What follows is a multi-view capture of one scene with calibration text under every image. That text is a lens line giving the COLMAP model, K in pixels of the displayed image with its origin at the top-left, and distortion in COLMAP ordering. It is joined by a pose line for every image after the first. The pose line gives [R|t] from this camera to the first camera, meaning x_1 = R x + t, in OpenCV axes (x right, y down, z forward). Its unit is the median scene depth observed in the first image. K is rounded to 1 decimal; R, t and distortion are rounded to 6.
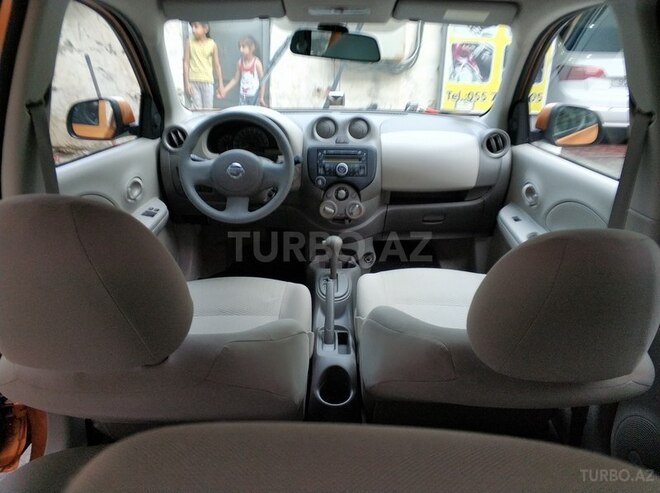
lens RADIAL K [[518.9, 0, 330.0], [0, 518.9, 246.5], [0, 0, 1]] dist [0.173884, 0.000336]
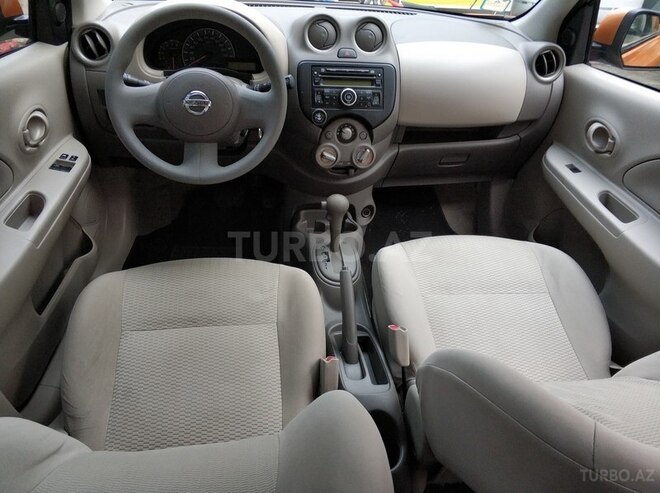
lens RADIAL K [[515.1, 0, 330.0], [0, 515.1, 246.5], [0, 0, 1]] dist [0.047100, 0.002833]
pose [[0.989258, -0.029845, 0.143100, -0.105010], [0.001700, 0.981218, 0.192892, -0.085195], [-0.146169, -0.190577, 0.970729, 0.294284]]
